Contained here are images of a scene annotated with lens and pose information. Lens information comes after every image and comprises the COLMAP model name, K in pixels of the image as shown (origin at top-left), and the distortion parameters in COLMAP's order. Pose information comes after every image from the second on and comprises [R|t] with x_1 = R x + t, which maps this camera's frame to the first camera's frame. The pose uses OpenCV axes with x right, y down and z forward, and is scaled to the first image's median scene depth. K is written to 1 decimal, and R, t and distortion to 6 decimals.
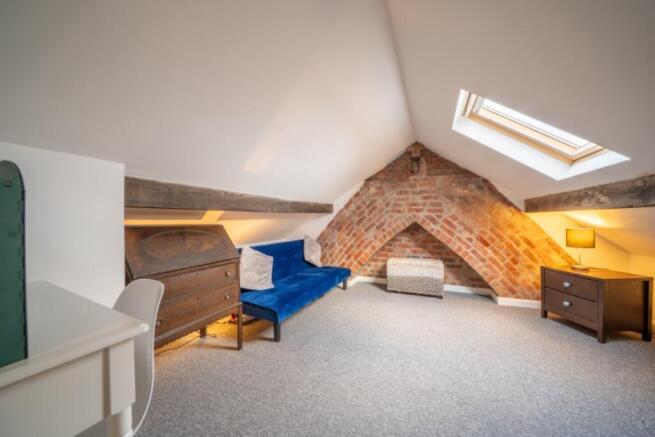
lens RADIAL K [[230.6, 0, 328.7], [0, 230.6, 219.7], [0, 0, 1]] dist [-0.008602, 0.000452]
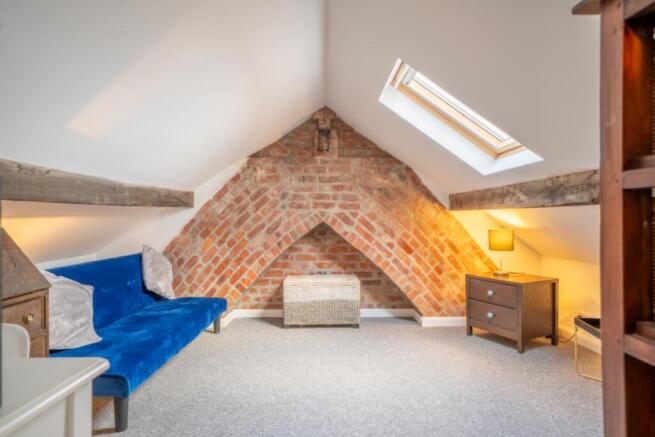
lens RADIAL K [[388.7, 0, 329.3], [0, 388.7, 218.5], [0, 0, 1]] dist [0.051457, -0.000730]
pose [[0.906334, 0.003187, 0.422550, -0.123792], [-0.002732, 0.999995, -0.001681, 0.000976], [-0.422554, 0.000369, 0.906338, -0.084761]]
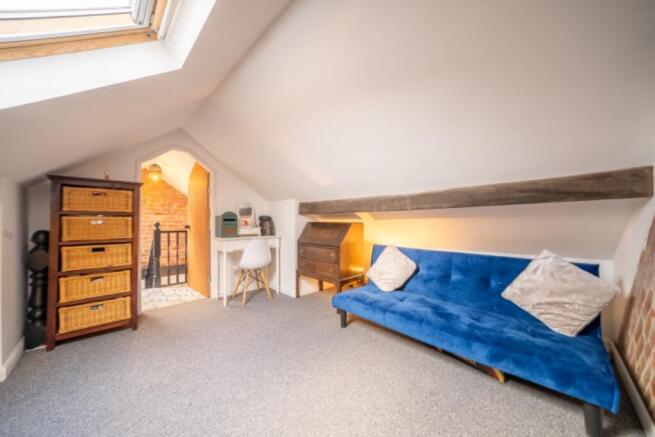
lens RADIAL K [[230.6, 0, 323.3], [0, 230.6, 220.8], [0, 0, 1]] dist [-0.008602, 0.000452]
pose [[-0.379444, 0.005511, -0.925198, 0.614467], [0.004803, 0.999981, 0.003986, 0.002024], [0.925202, -0.002932, -0.379463, 0.956483]]
